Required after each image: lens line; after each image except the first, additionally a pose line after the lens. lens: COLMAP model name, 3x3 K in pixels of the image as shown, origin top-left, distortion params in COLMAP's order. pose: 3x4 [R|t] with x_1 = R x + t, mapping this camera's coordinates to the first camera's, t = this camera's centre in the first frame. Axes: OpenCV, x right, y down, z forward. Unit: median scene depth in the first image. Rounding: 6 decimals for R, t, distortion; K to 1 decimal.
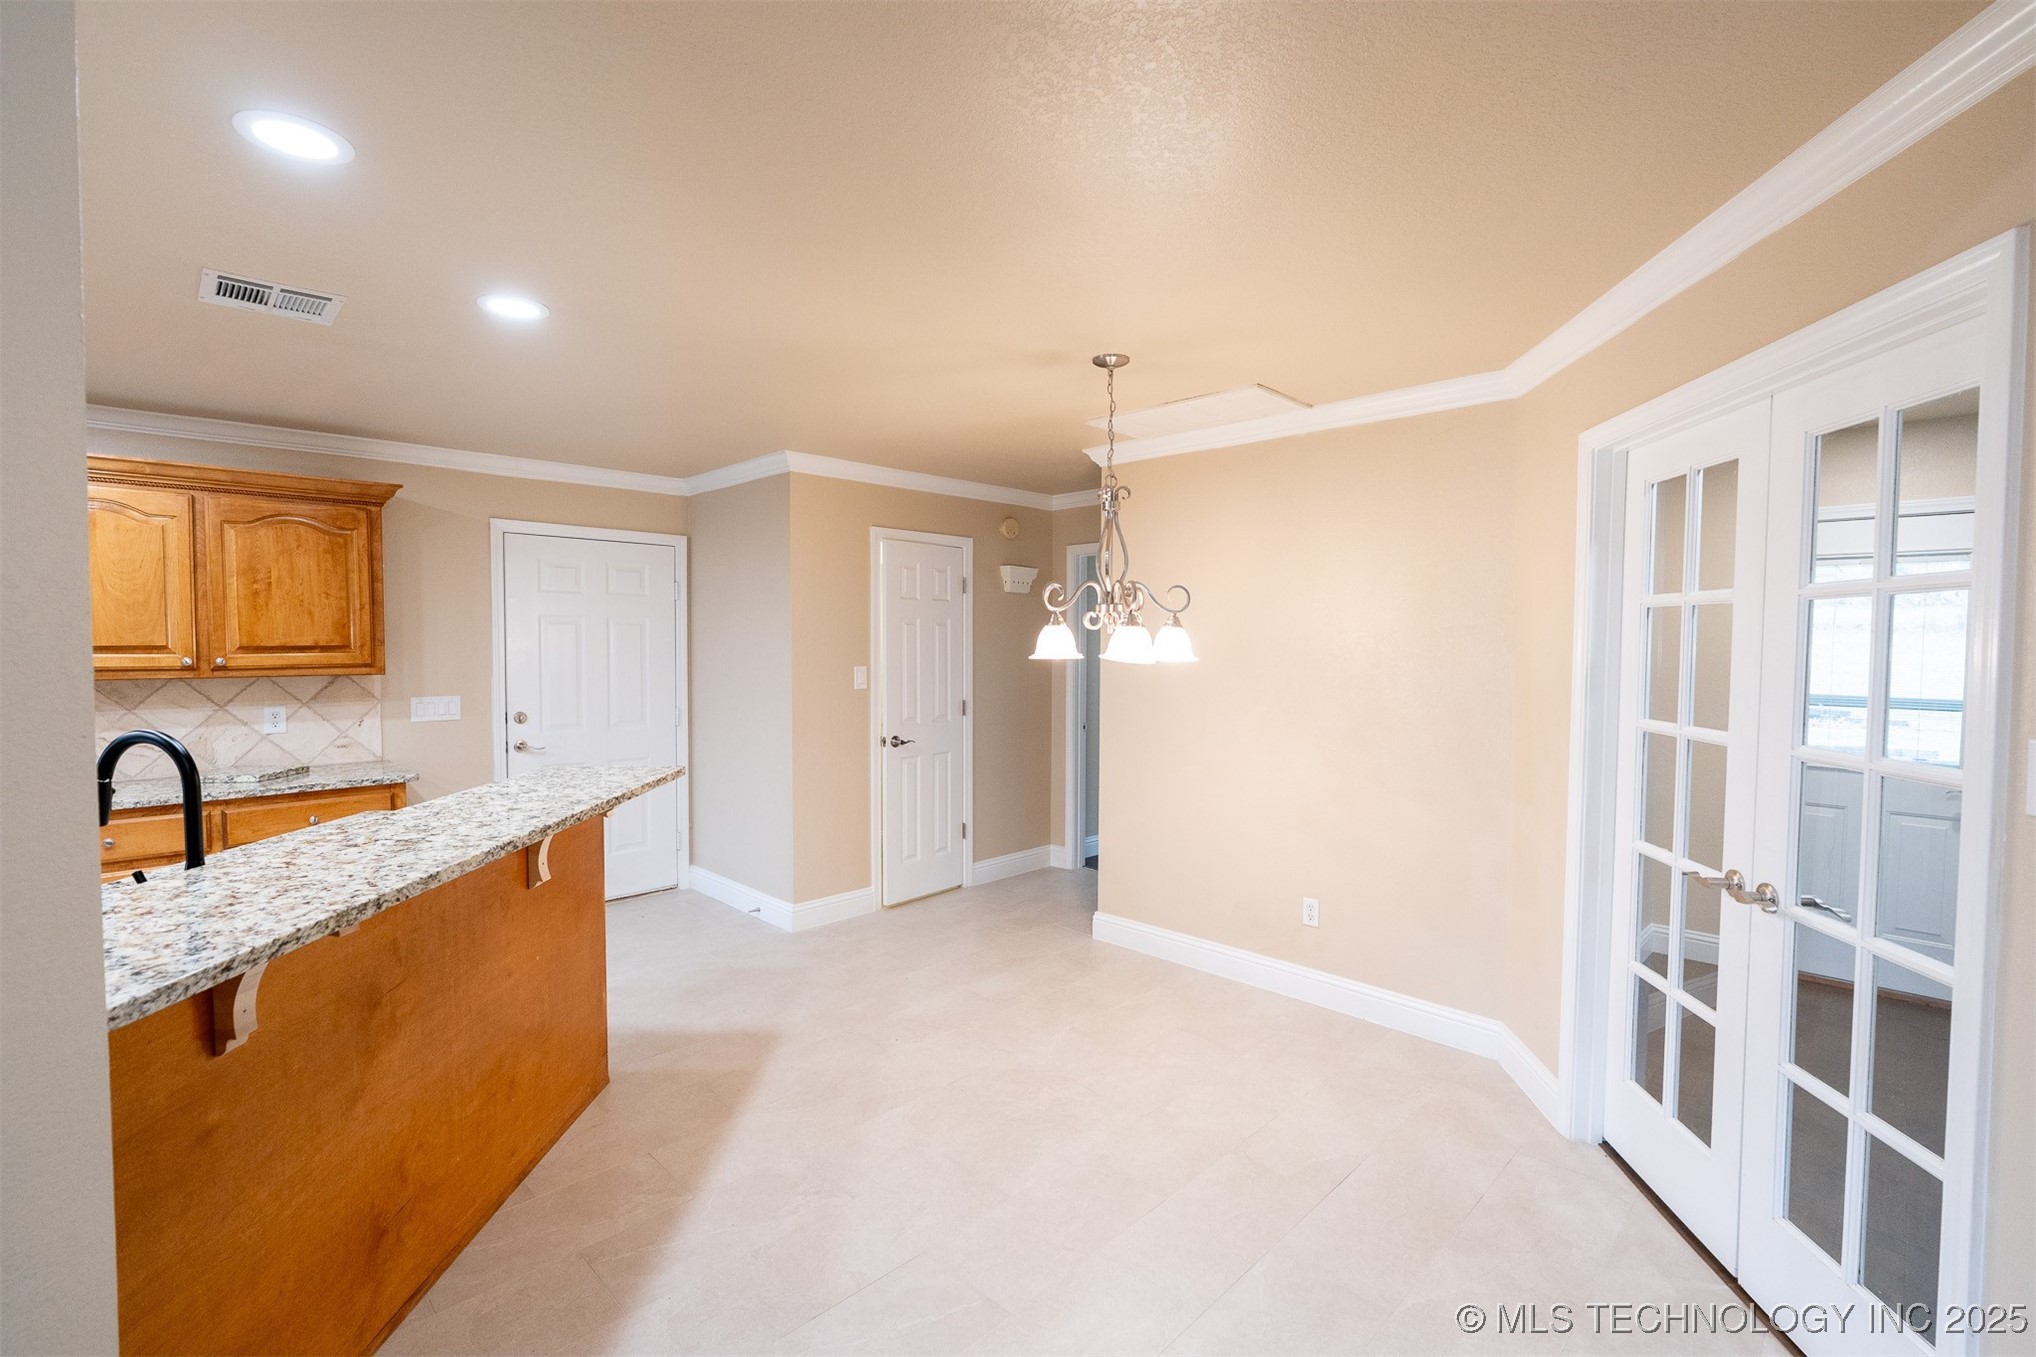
lens RADIAL K [[909.6, 0, 1018.0], [0, 909.6, 678.5], [0, 0, 1]] dist [-0.011390, 0.000183]
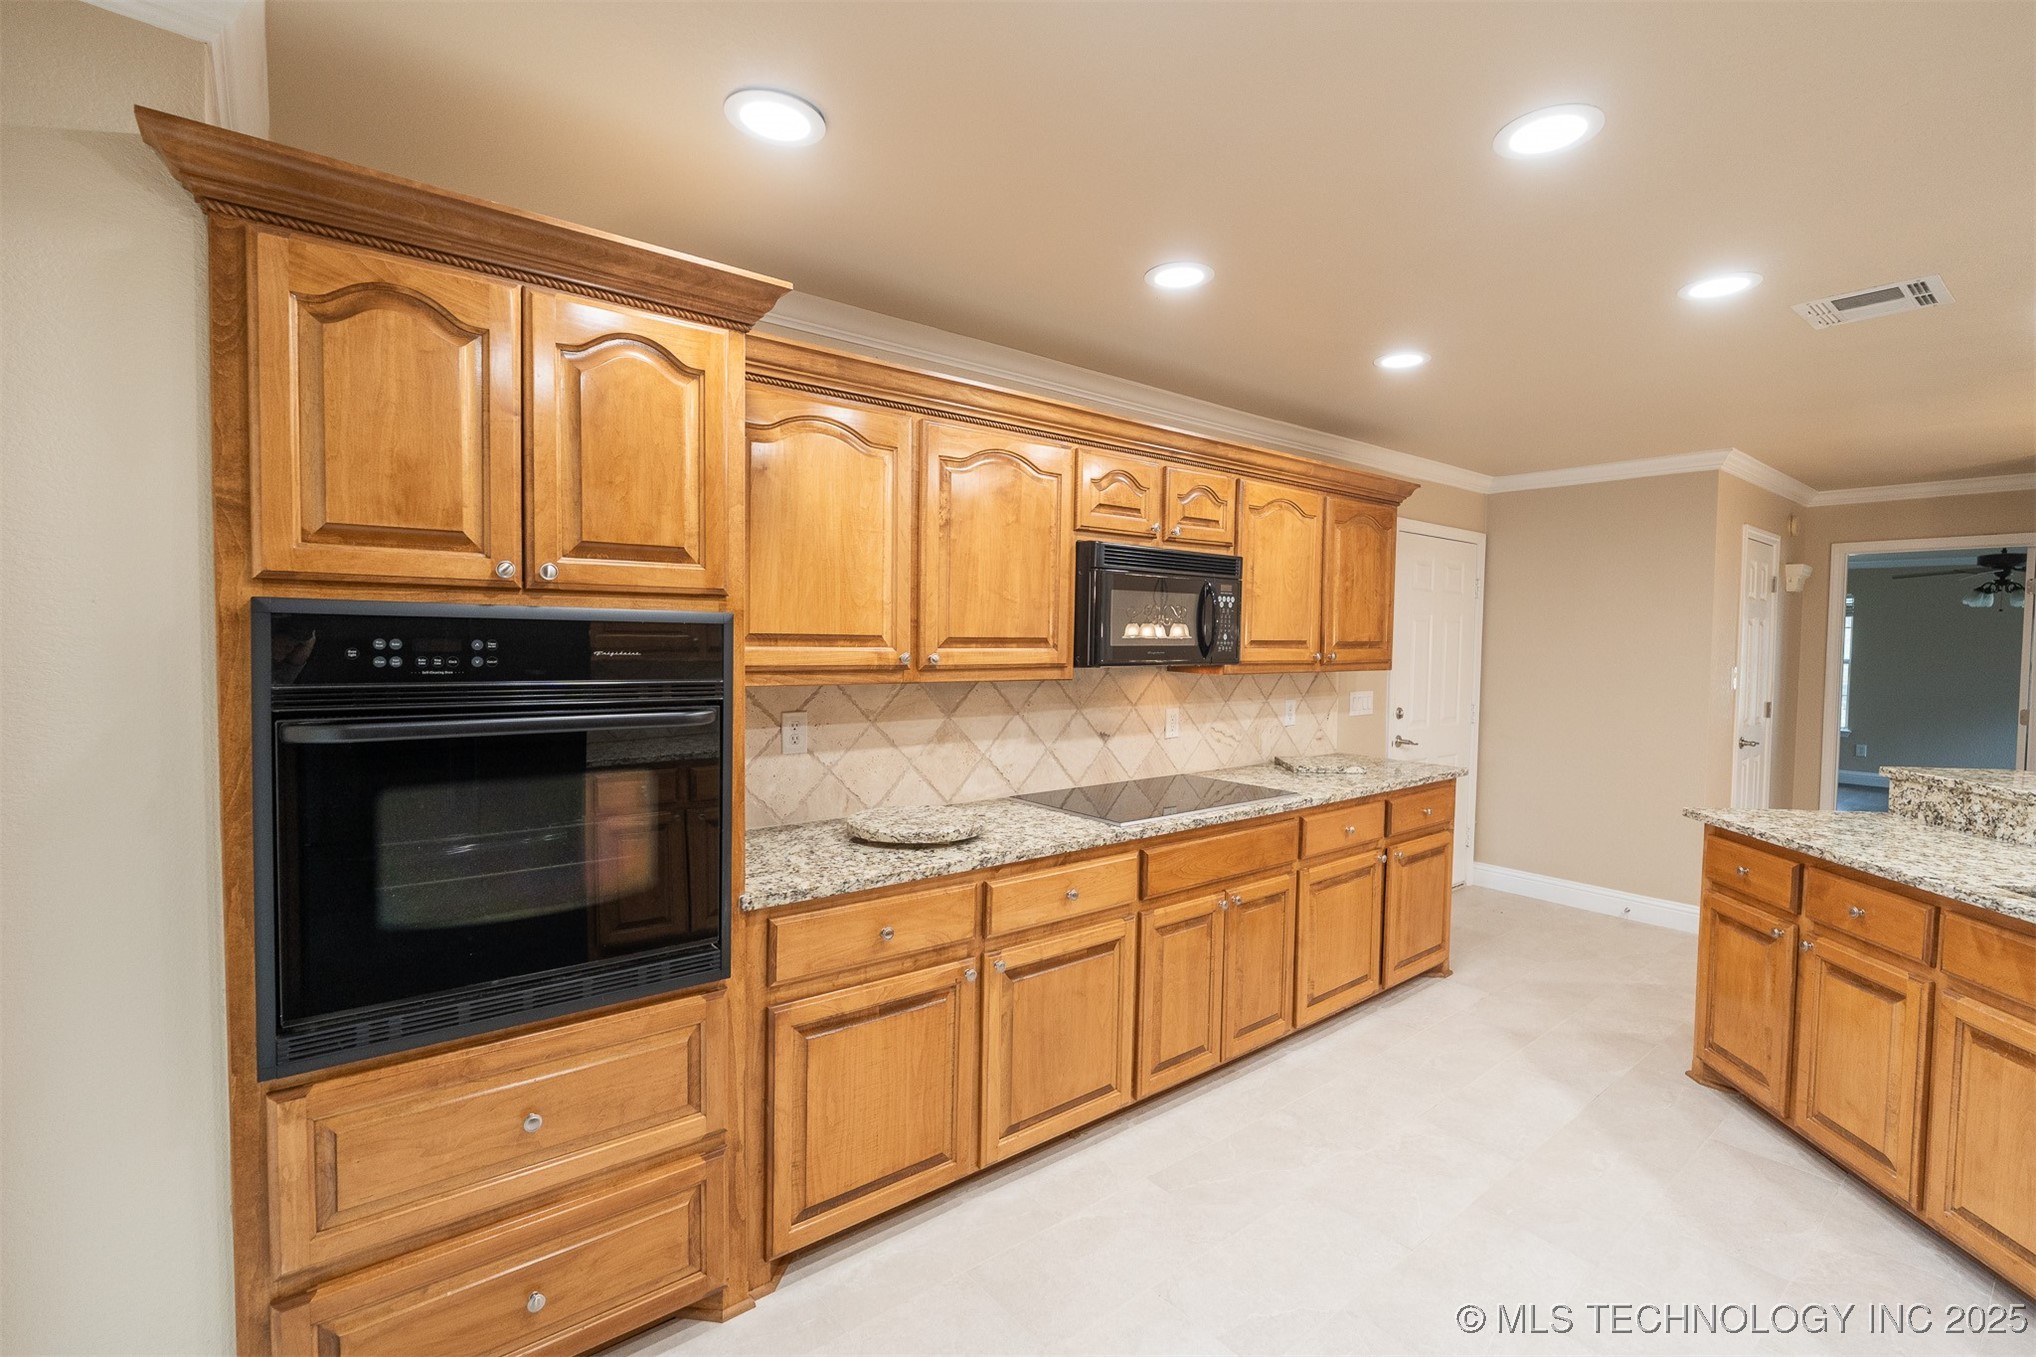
lens RADIAL K [[909.6, 0, 1018.0], [0, 909.6, 678.5], [0, 0, 1]] dist [-0.011390, 0.000183]
pose [[0.993664, 0.016259, -0.111209, -1.015851], [-0.015441, 0.999847, 0.008211, 0.003160], [0.111326, -0.006442, 0.993763, -0.070872]]
